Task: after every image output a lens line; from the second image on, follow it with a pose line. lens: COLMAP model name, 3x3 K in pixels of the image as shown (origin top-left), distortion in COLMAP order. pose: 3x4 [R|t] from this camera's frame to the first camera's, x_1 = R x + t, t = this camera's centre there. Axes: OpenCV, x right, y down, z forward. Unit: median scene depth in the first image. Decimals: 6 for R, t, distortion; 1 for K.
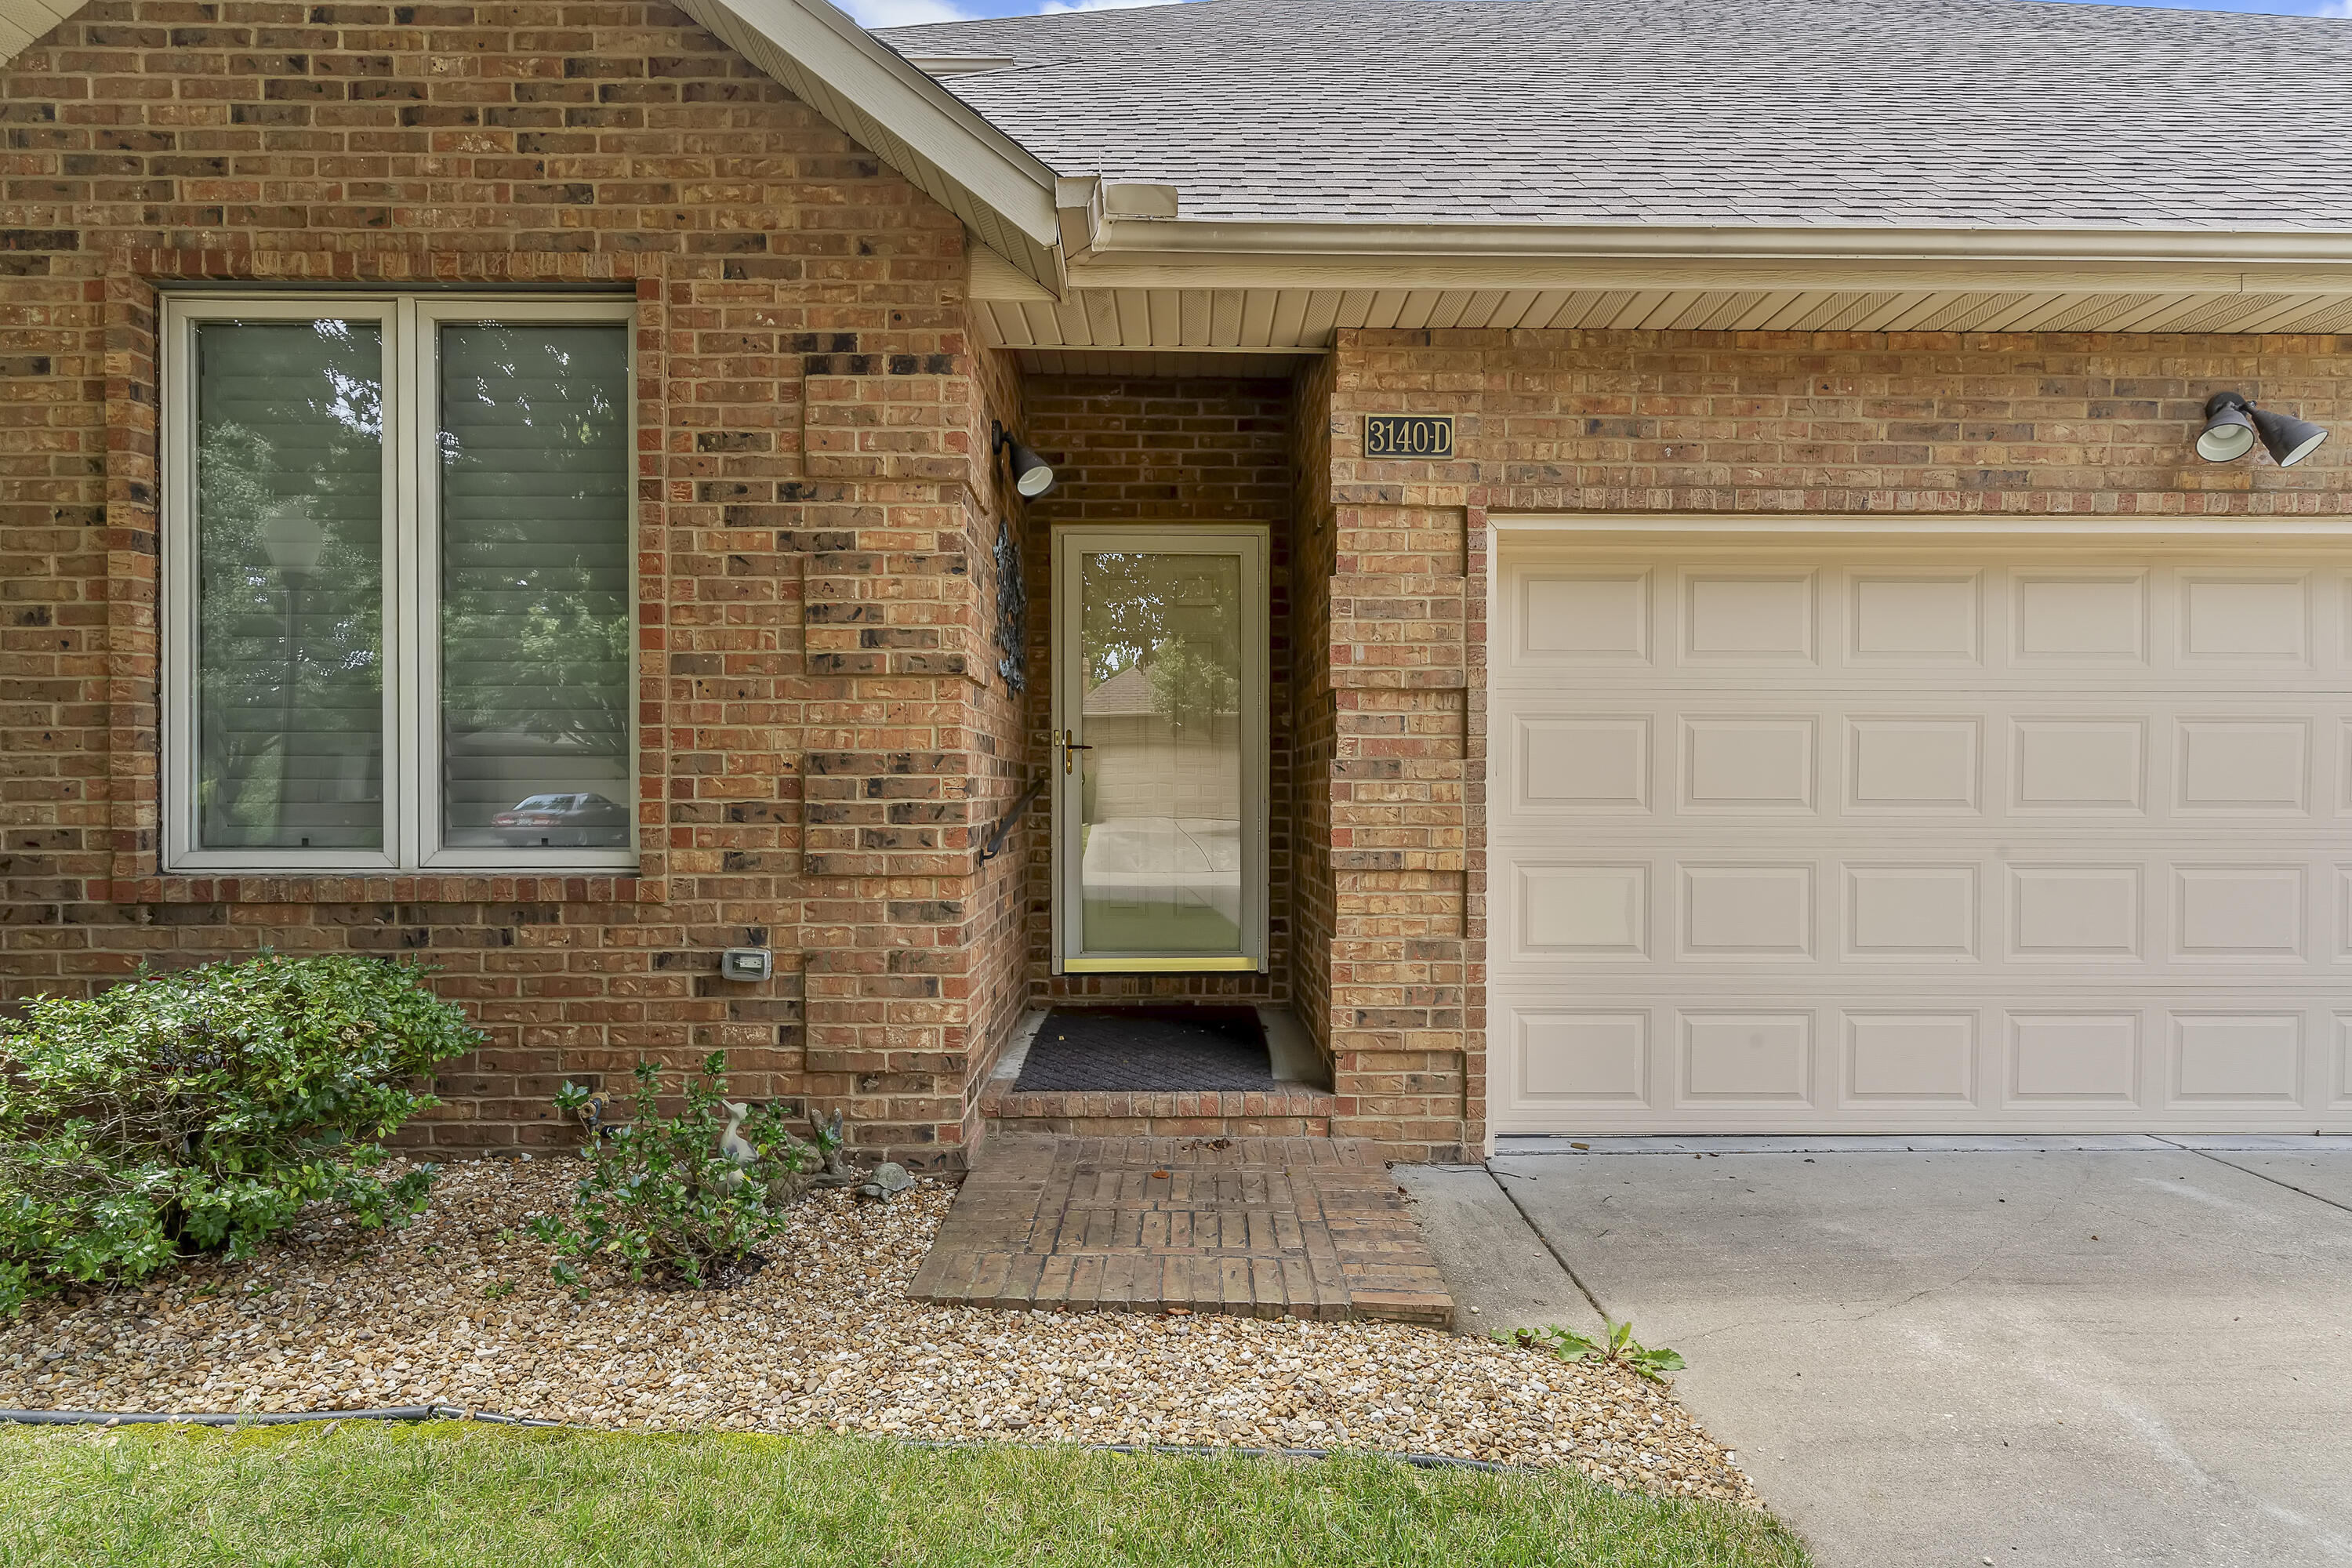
lens RADIAL K [[1190.1, 0, 1181.5], [0, 1190.1, 803.4], [0, 0, 1]] dist [-0.000572, 0.000549]
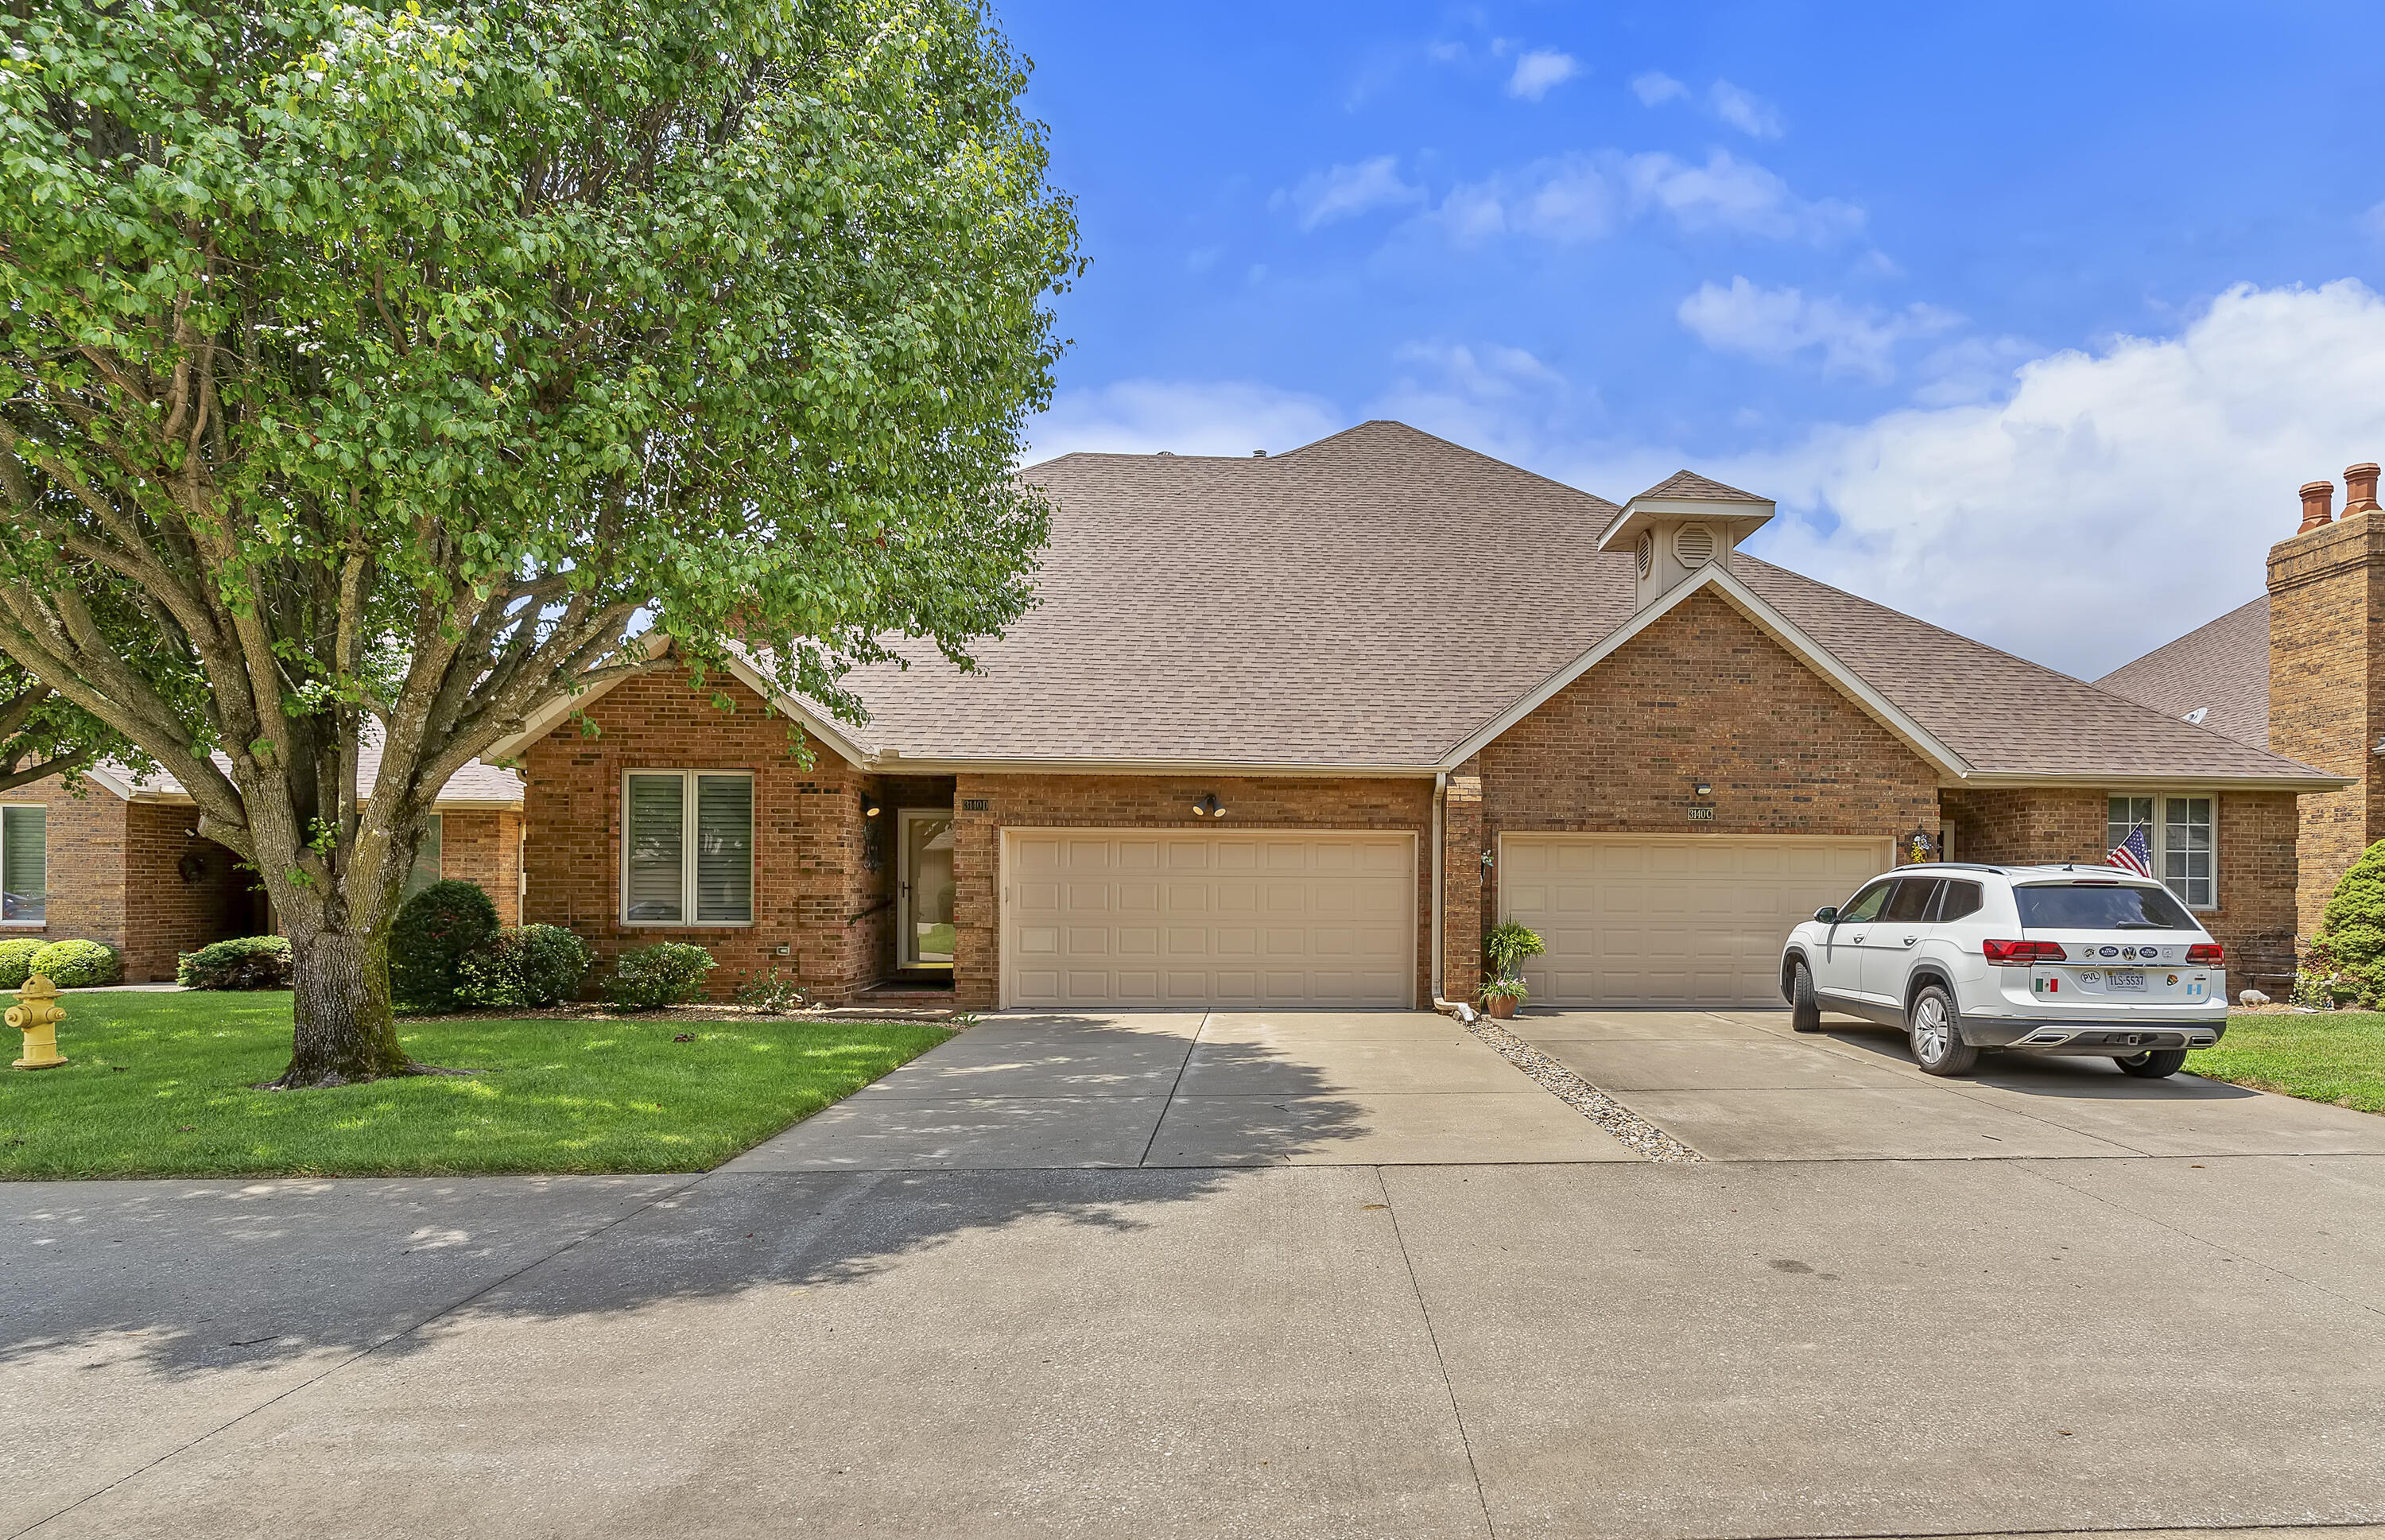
lens RADIAL K [[1208.6, 0, 1319.7], [0, 1208.6, 889.9], [0, 0, 1]] dist [0.002516, 0.000178]
pose [[0.998720, 0.004611, 0.050375, 1.113041], [-0.003926, 0.999899, -0.013685, -0.011325], [-0.050433, 0.013469, 0.998637, -2.847869]]
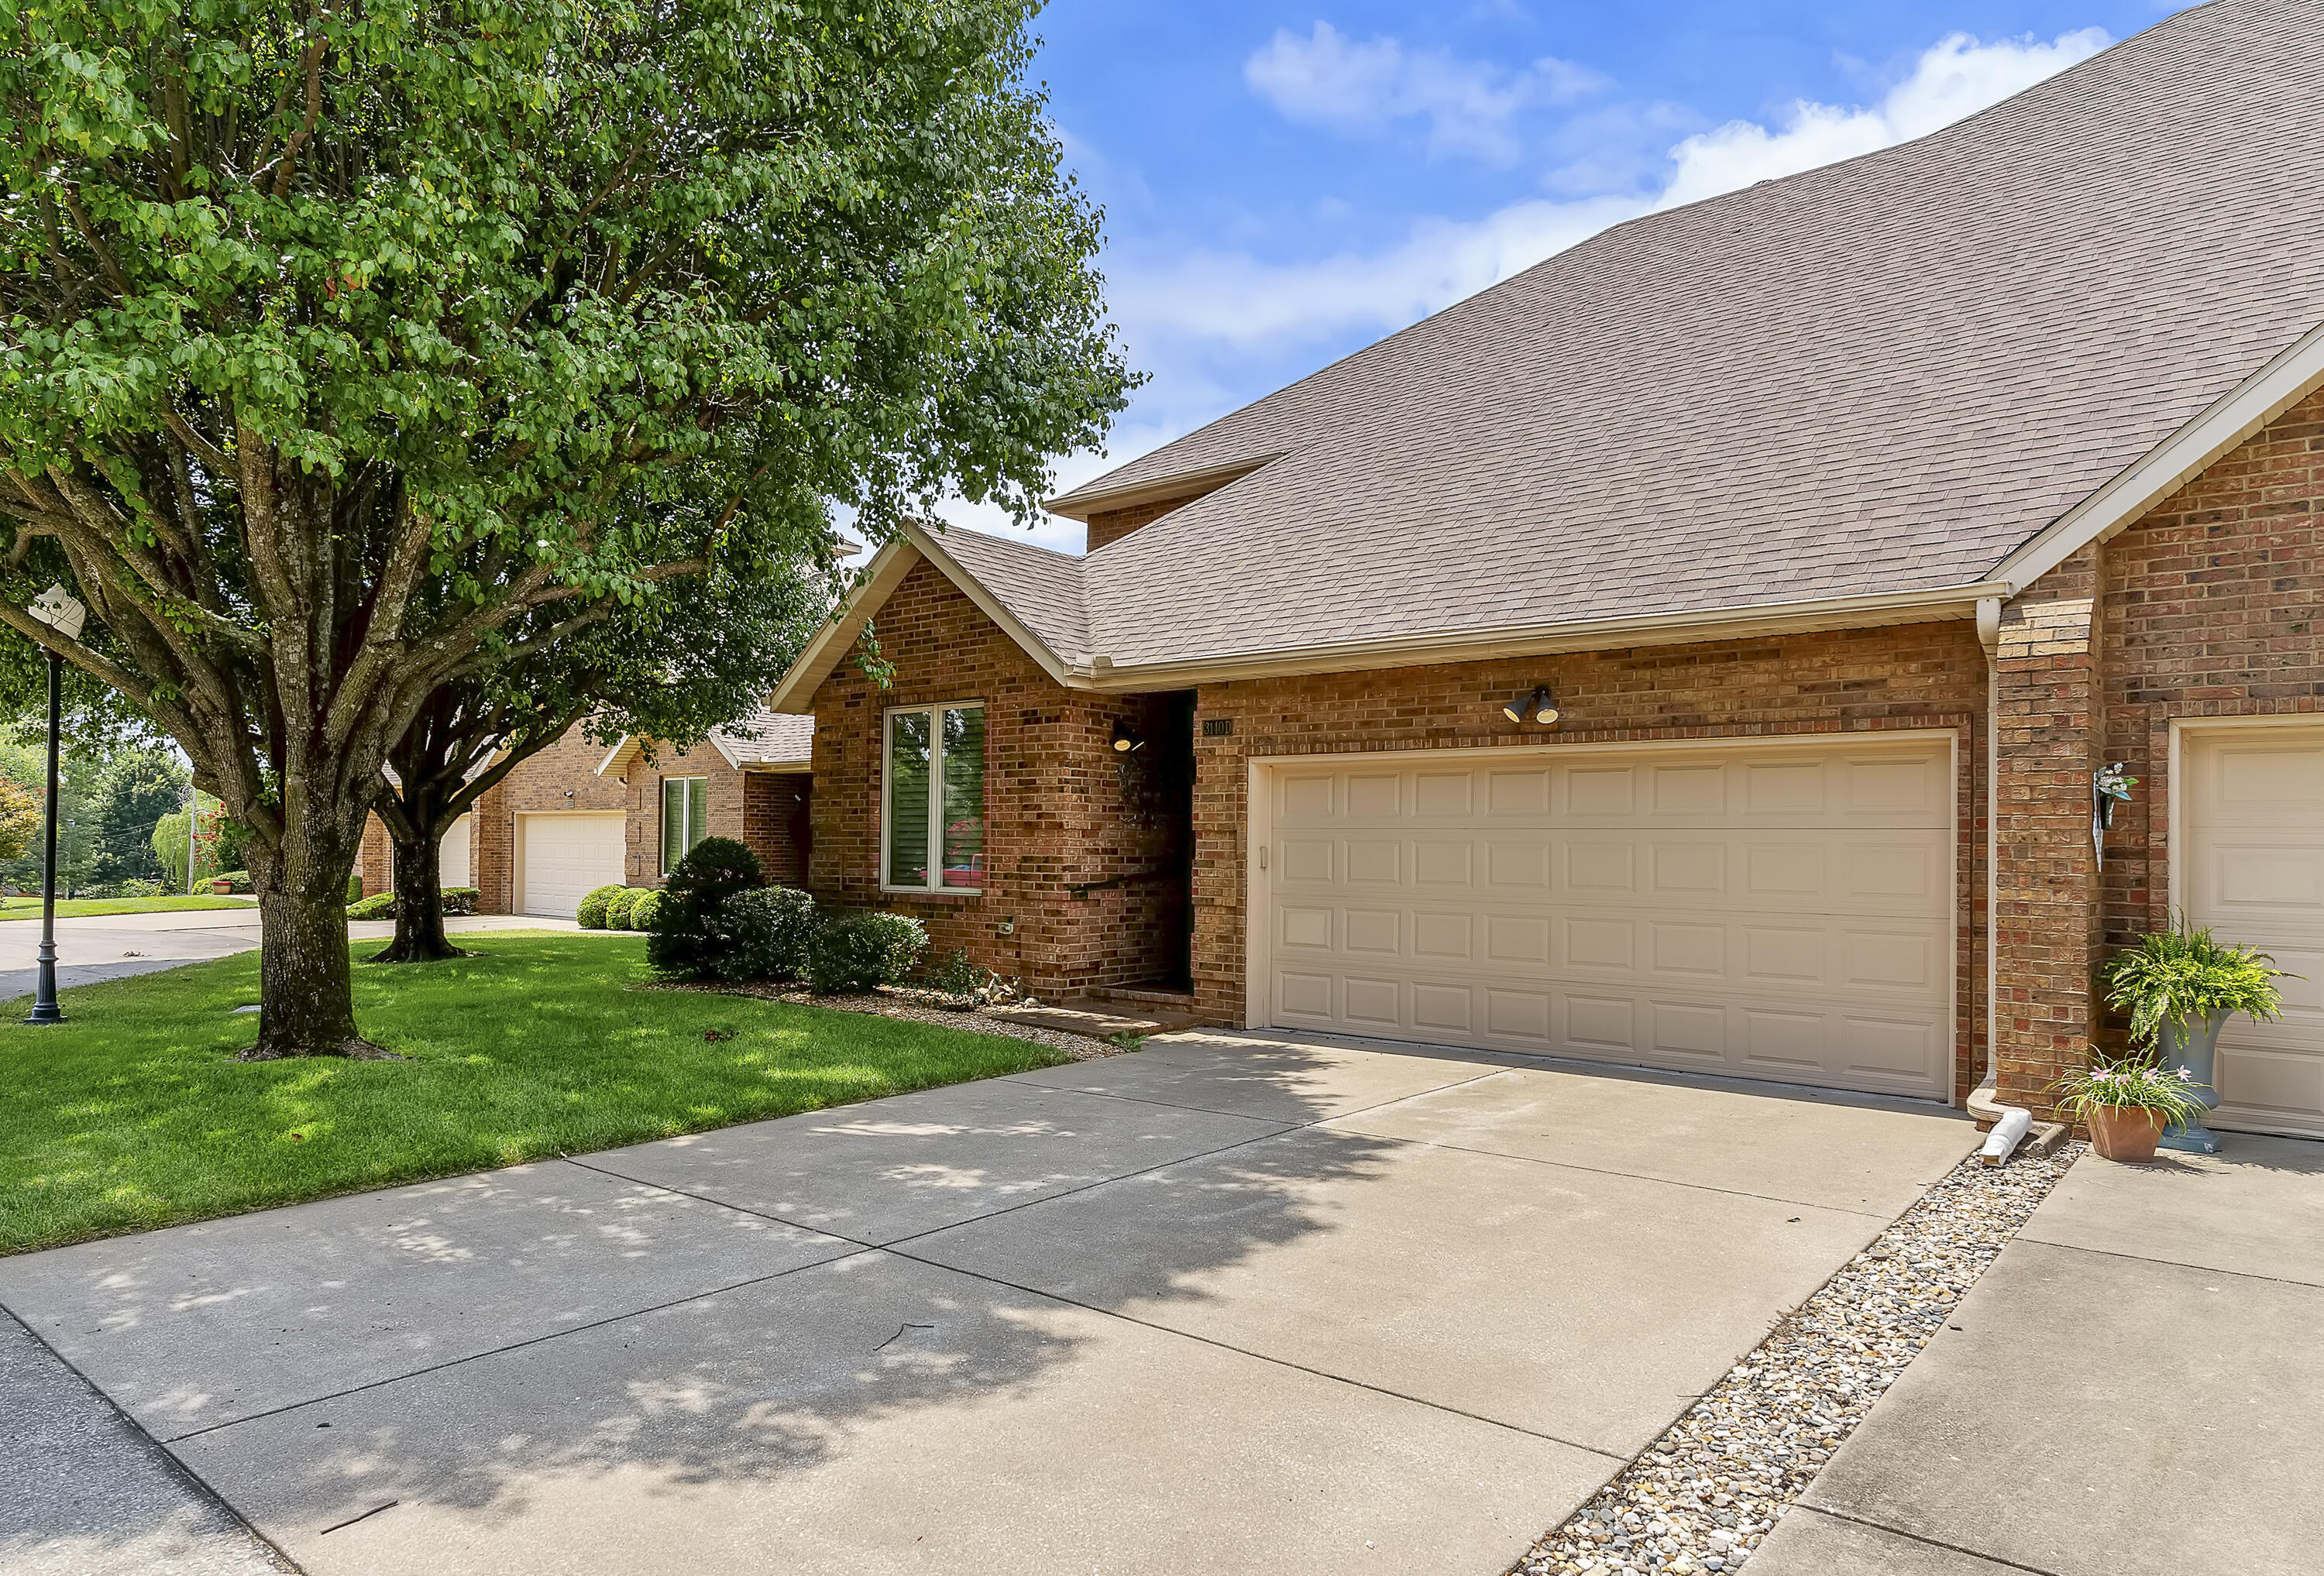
lens RADIAL K [[1384.0, 0, 1161.5], [0, 1384.0, 826.3], [0, 0, 1]] dist [0.004433, 0.001841]
pose [[0.767974, -0.003447, -0.640472, 2.068638], [-0.018237, 0.999462, -0.027246, -0.028502], [0.640221, 0.032604, 0.767498, -1.342750]]
